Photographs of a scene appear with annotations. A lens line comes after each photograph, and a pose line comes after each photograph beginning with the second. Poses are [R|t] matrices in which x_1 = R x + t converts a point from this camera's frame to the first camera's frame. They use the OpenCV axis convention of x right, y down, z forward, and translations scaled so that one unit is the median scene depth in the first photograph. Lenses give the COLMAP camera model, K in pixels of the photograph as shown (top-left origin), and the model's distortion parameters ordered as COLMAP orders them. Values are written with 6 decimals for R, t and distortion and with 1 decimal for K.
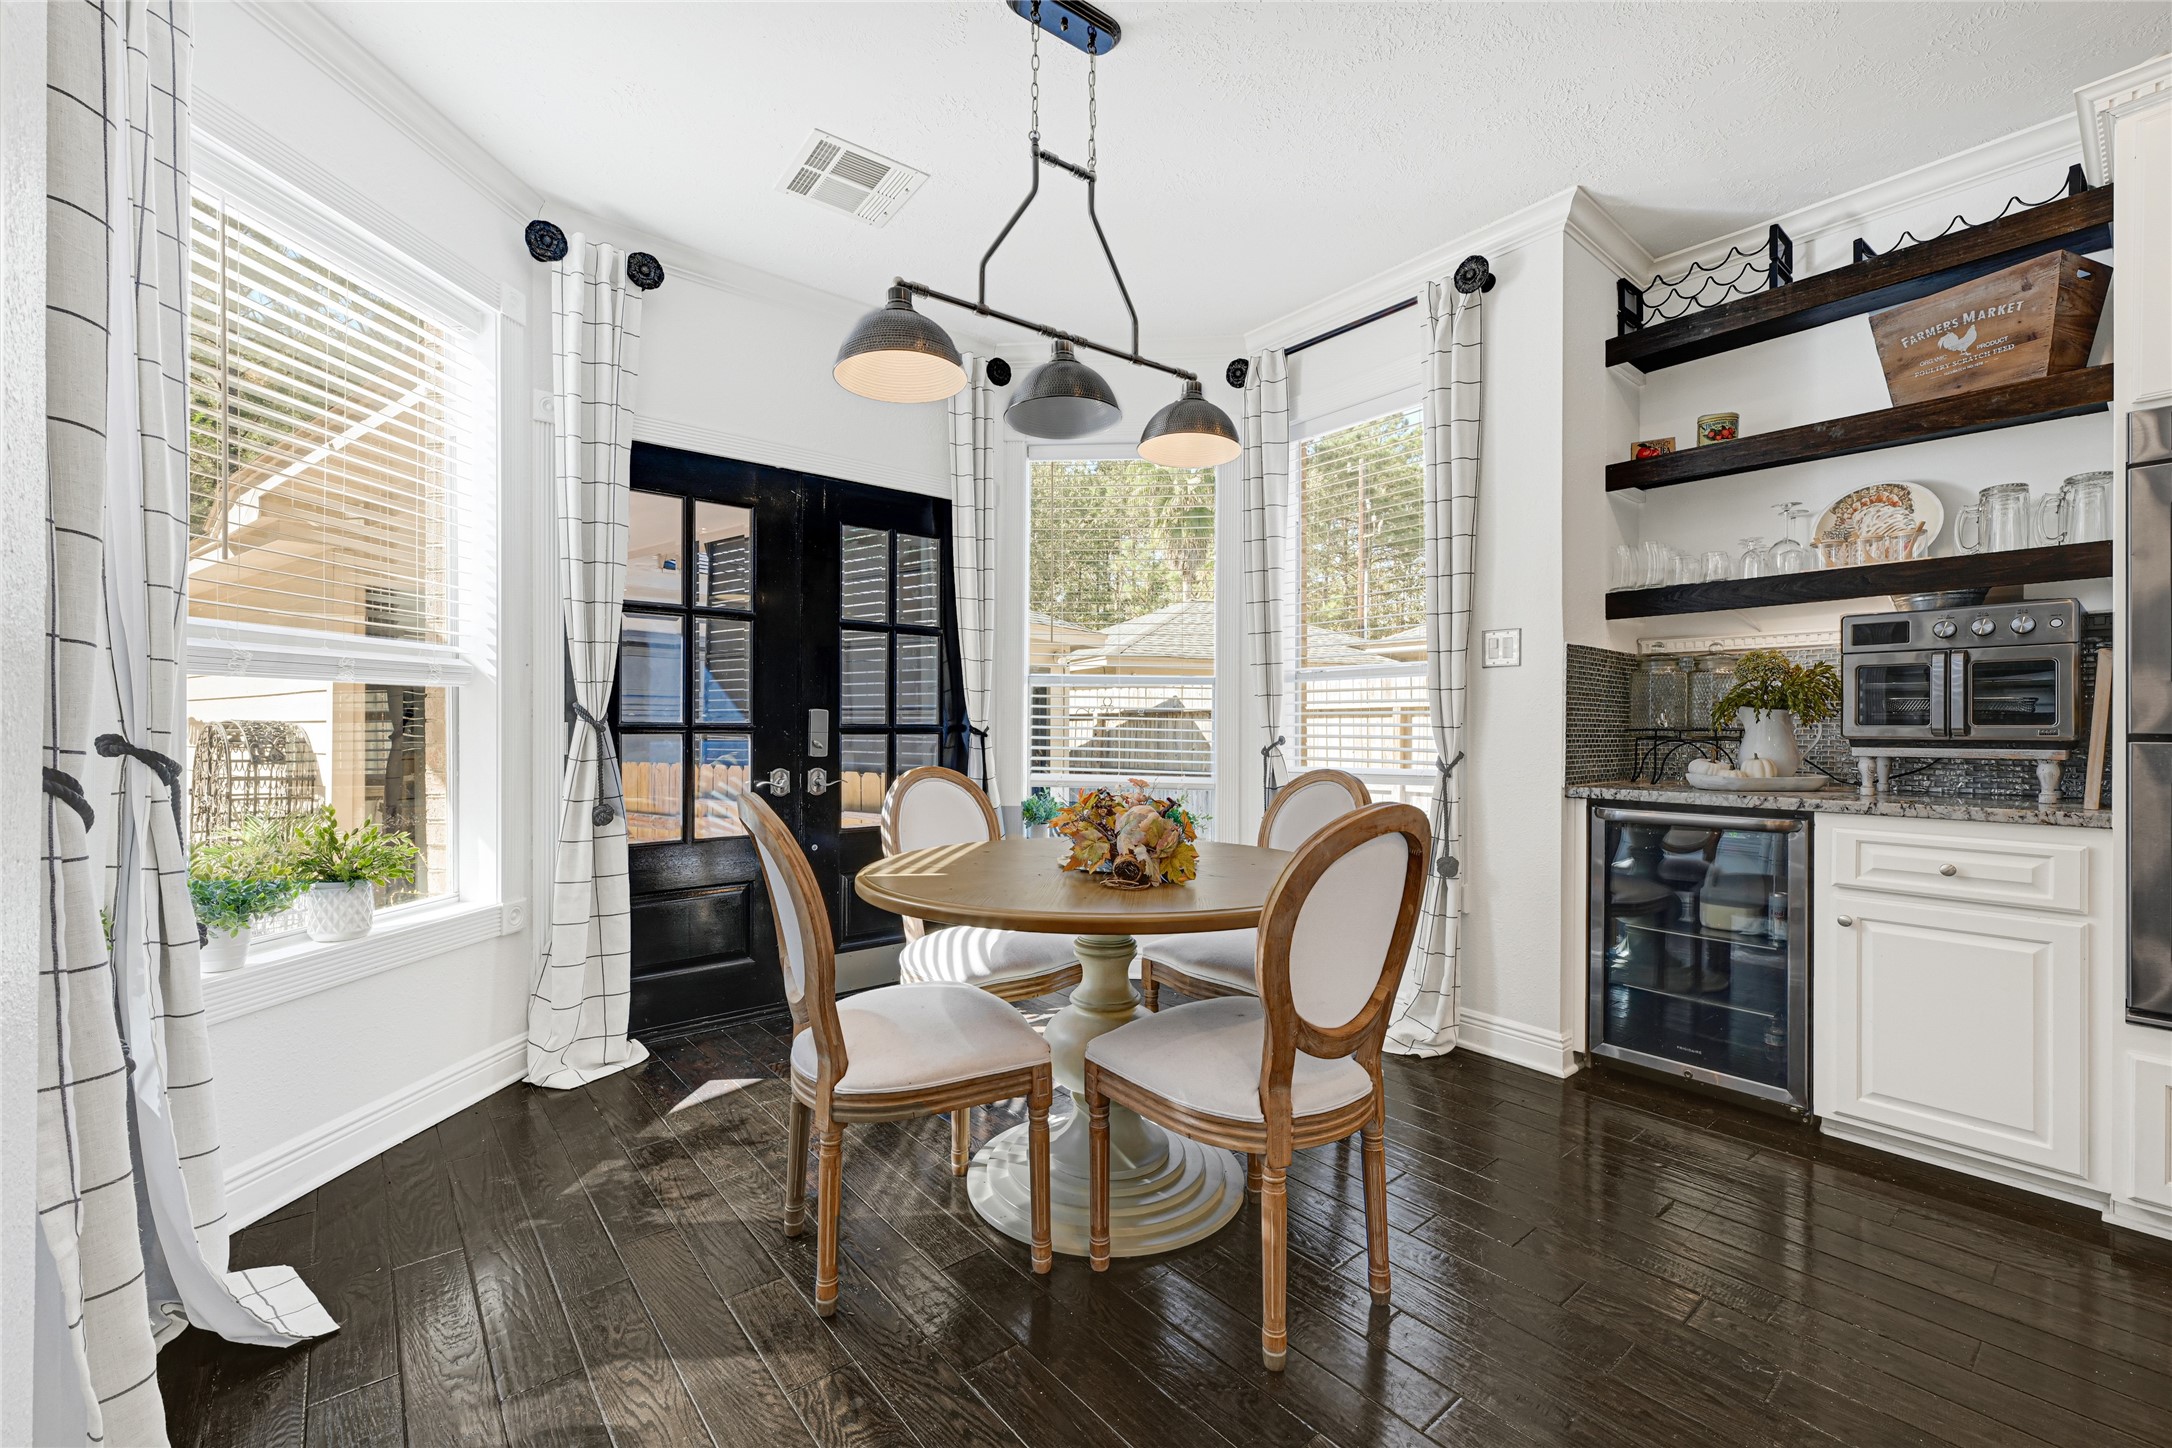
lens RADIAL K [[888.1, 0, 1086.1], [0, 888.1, 732.2], [0, 0, 1]] dist [0.001047, -0.000093]
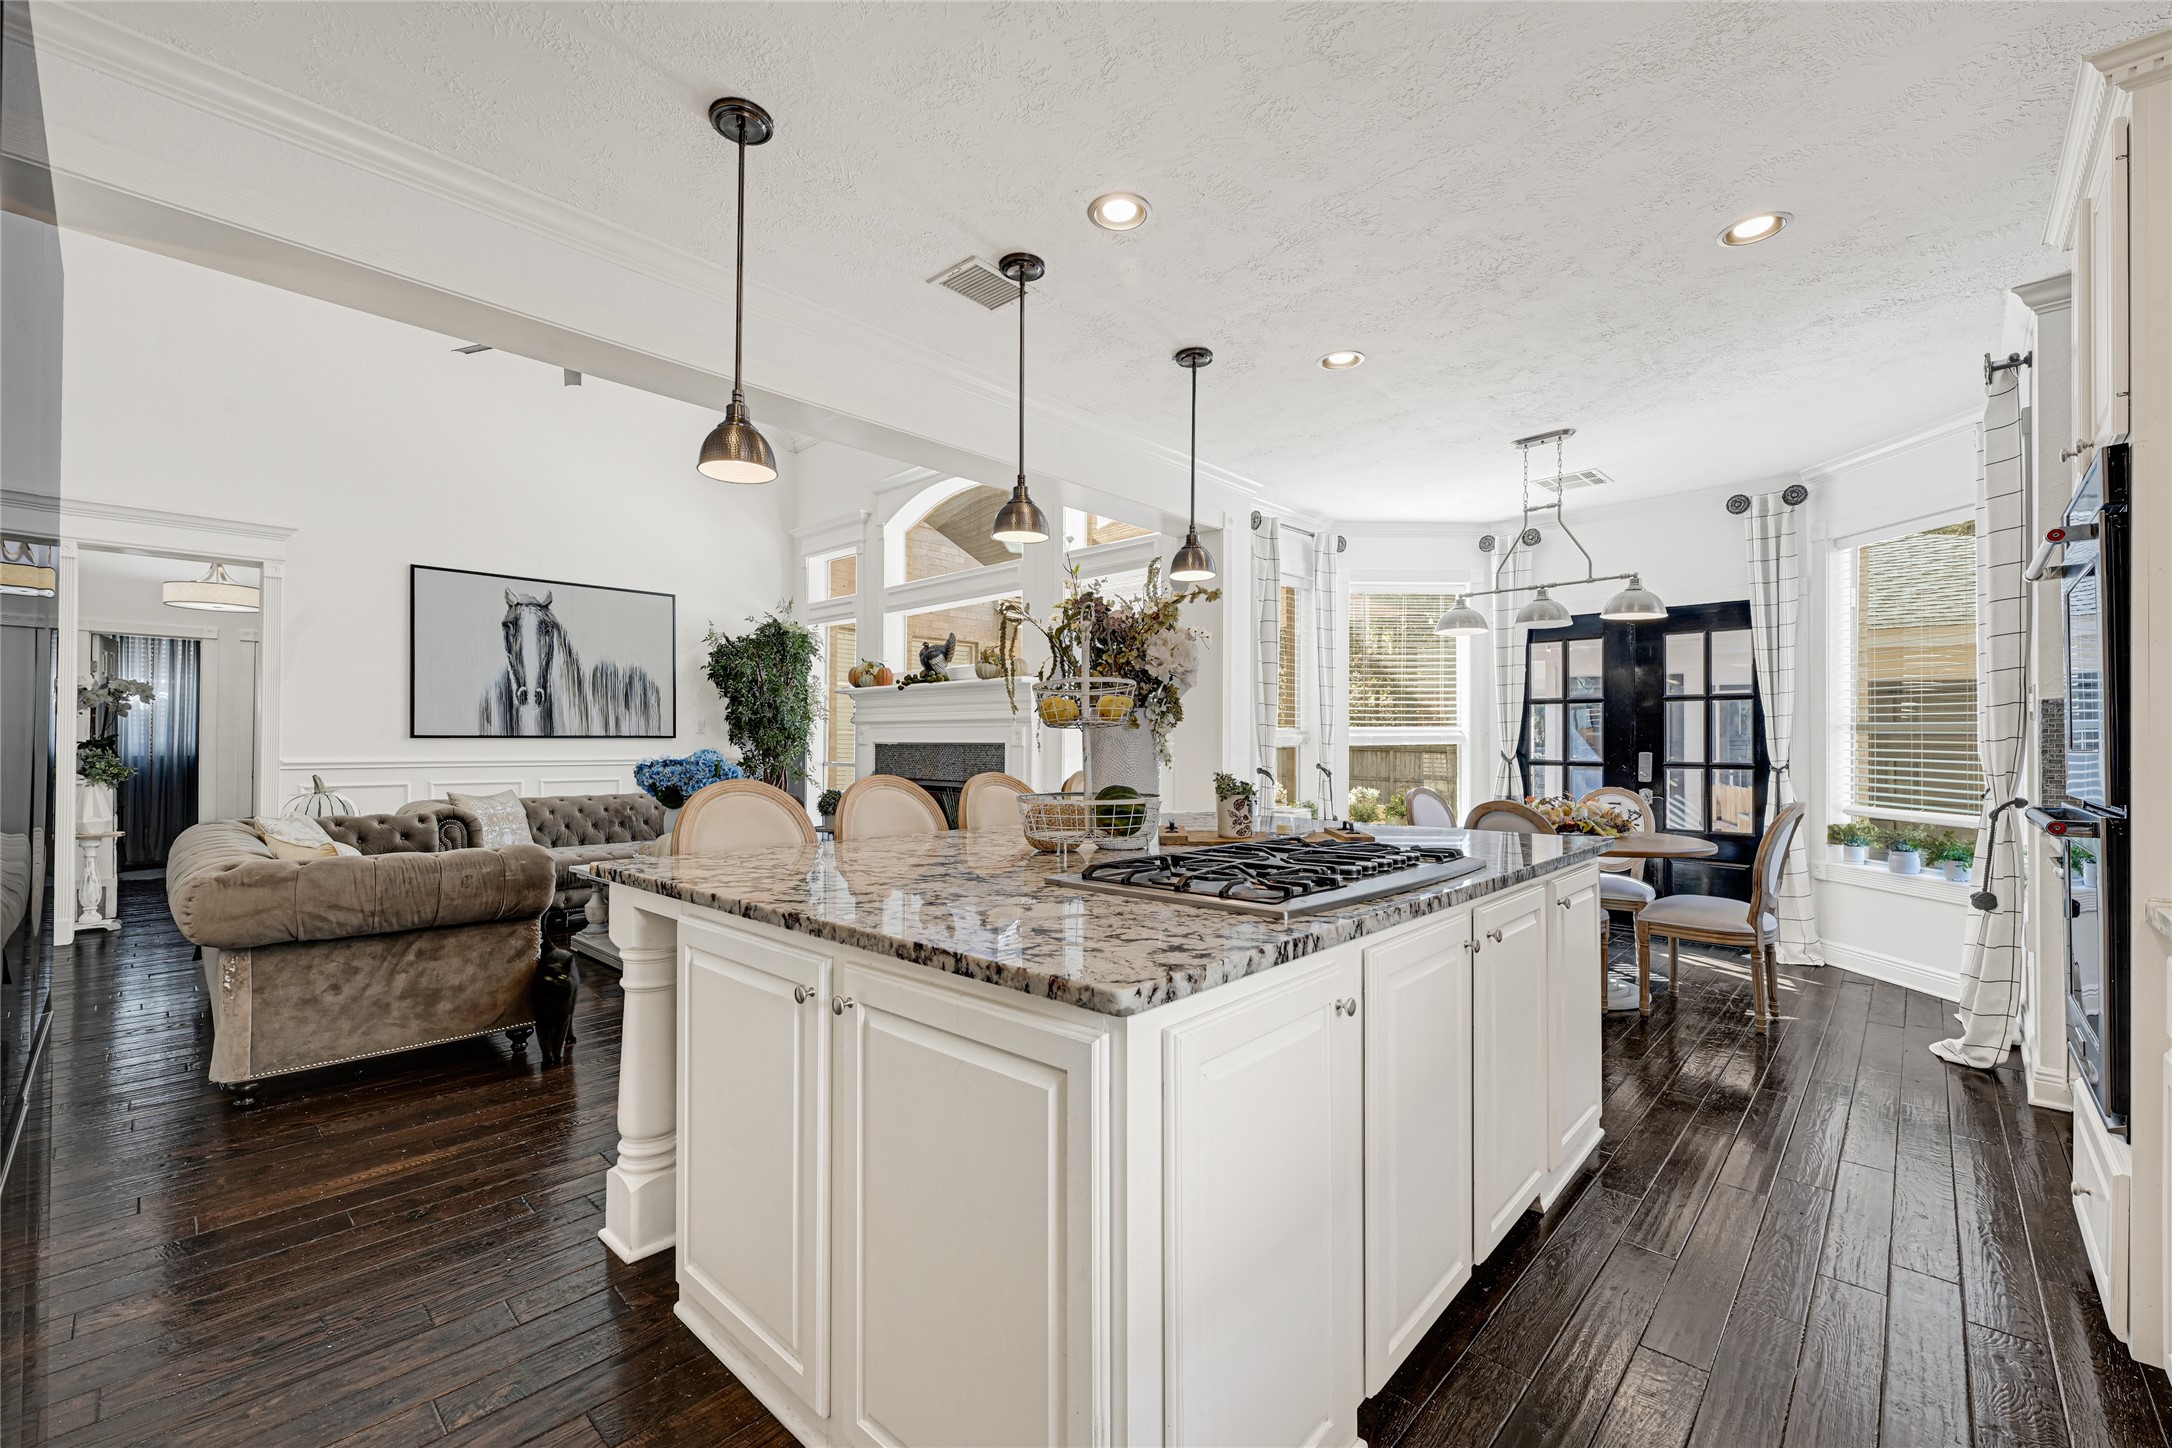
lens RADIAL K [[890.1, 0, 1087.6], [0, 890.1, 742.2], [0, 0, 1]] dist [-0.013037, -0.000076]
pose [[0.127731, -0.003254, -0.991803, 1.378350], [-0.006809, 0.999968, -0.004158, -0.036694], [0.991785, 0.007284, 0.127705, -0.257047]]
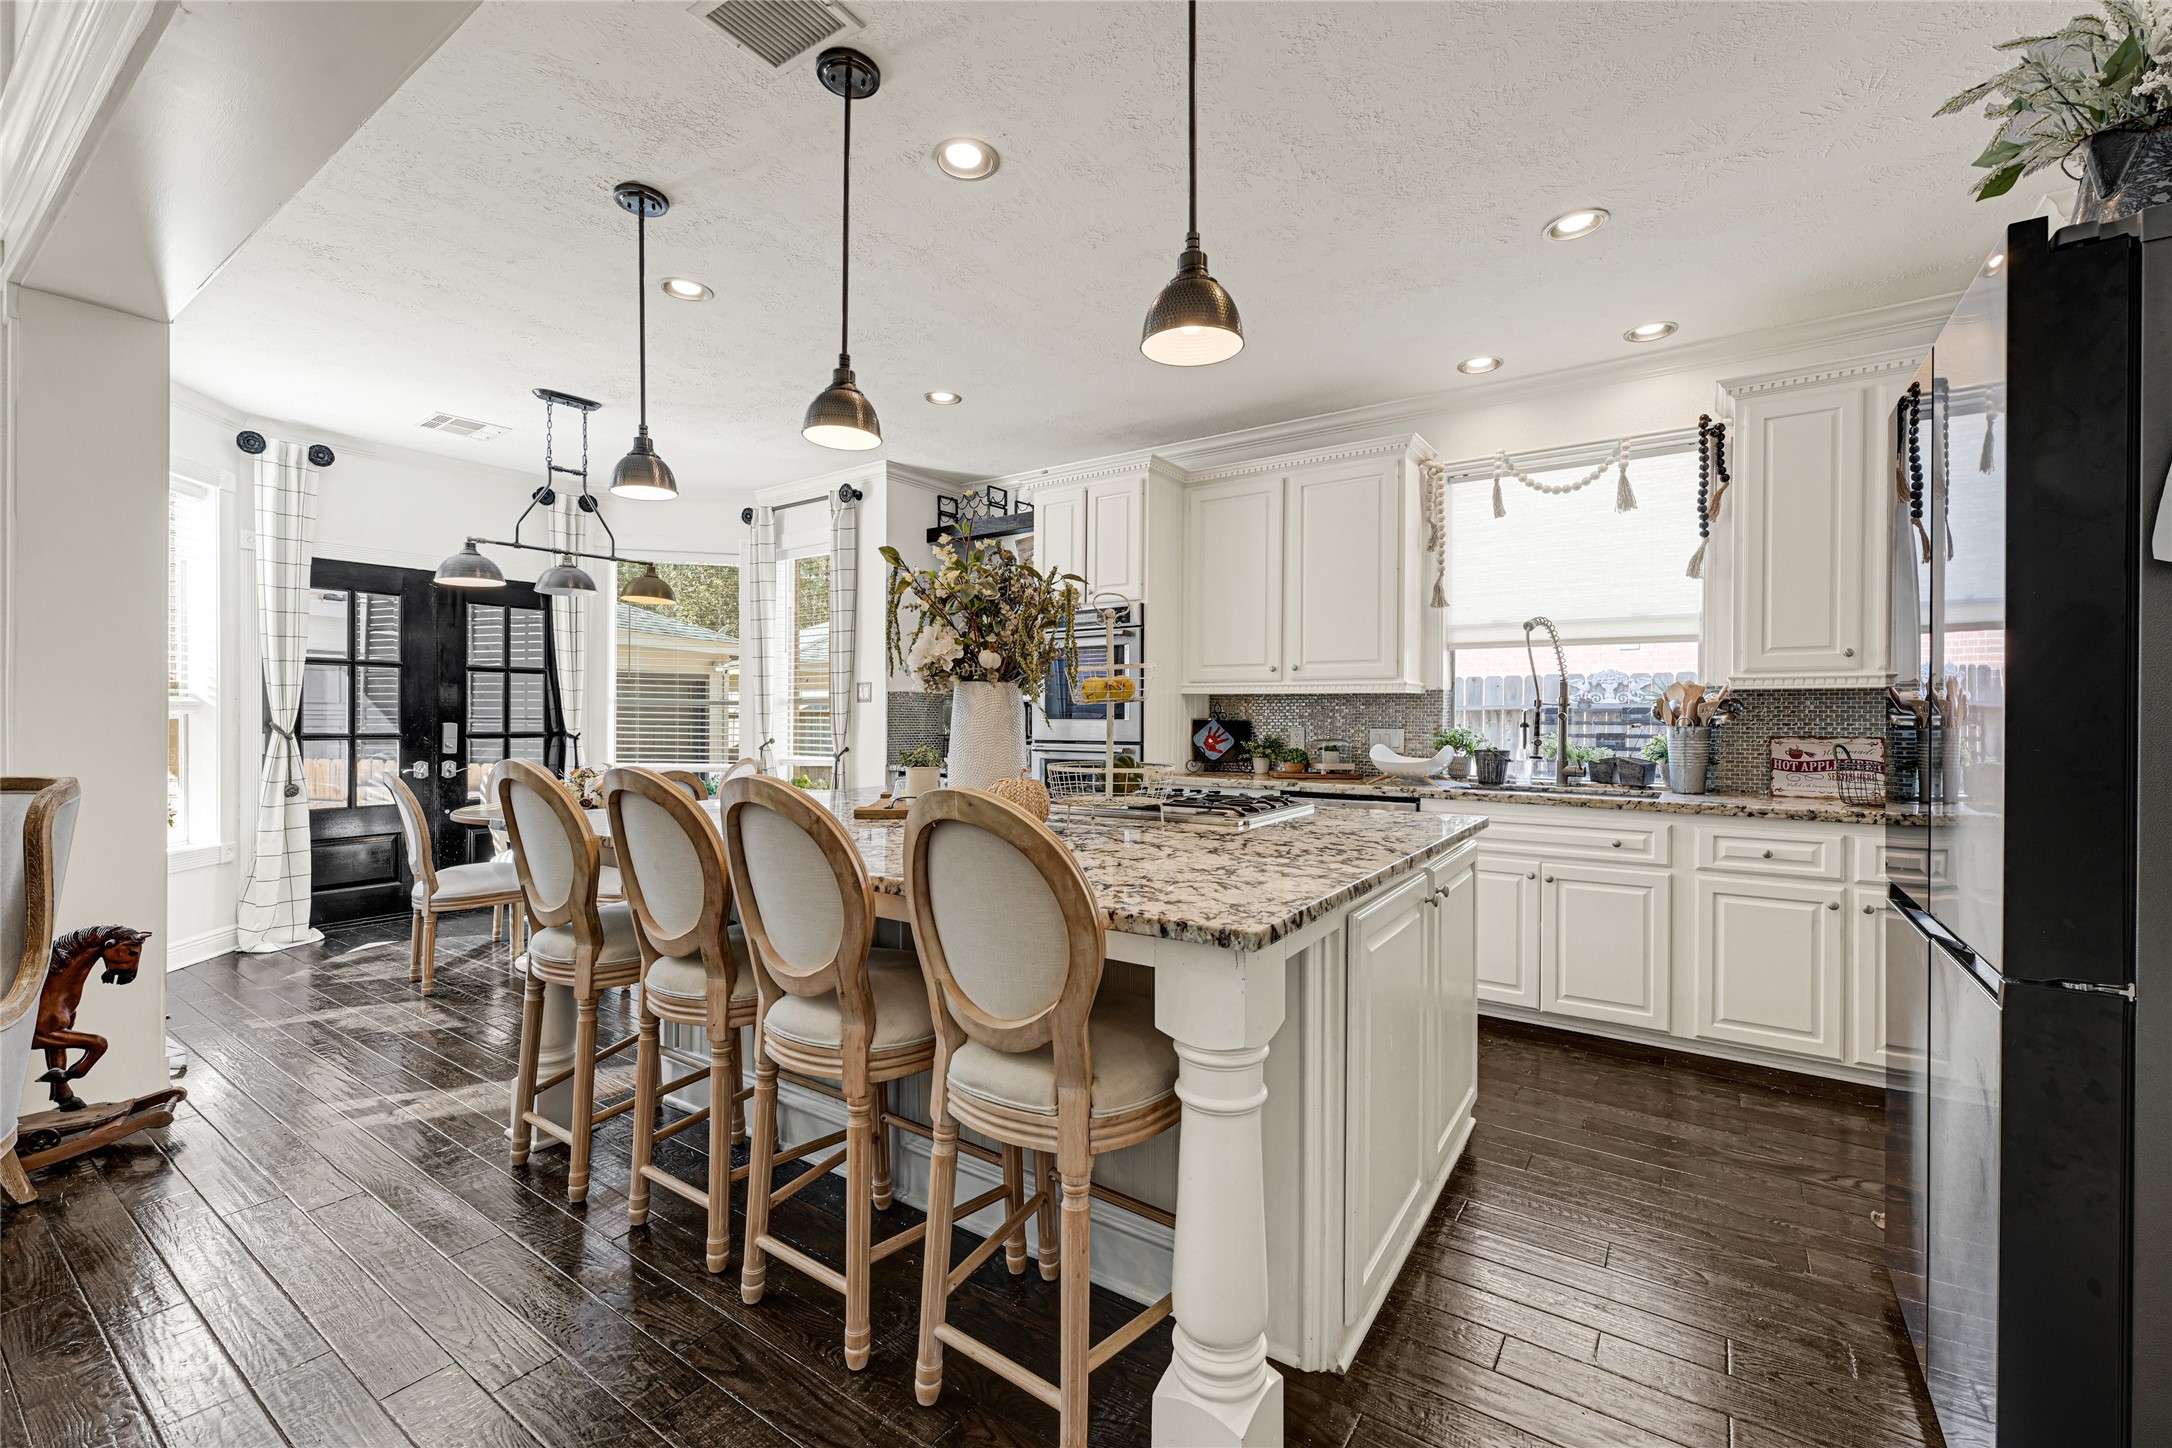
lens RADIAL K [[898.3, 0, 1086.0], [0, 898.3, 724.0], [0, 0, 1]] dist [-0.001214, -0.000125]
pose [[0.962700, -0.000700, 0.270569, 0.409518], [0.000541, 1.000000, 0.000663, -0.028979], [-0.270569, -0.000492, 0.962700, -0.966837]]
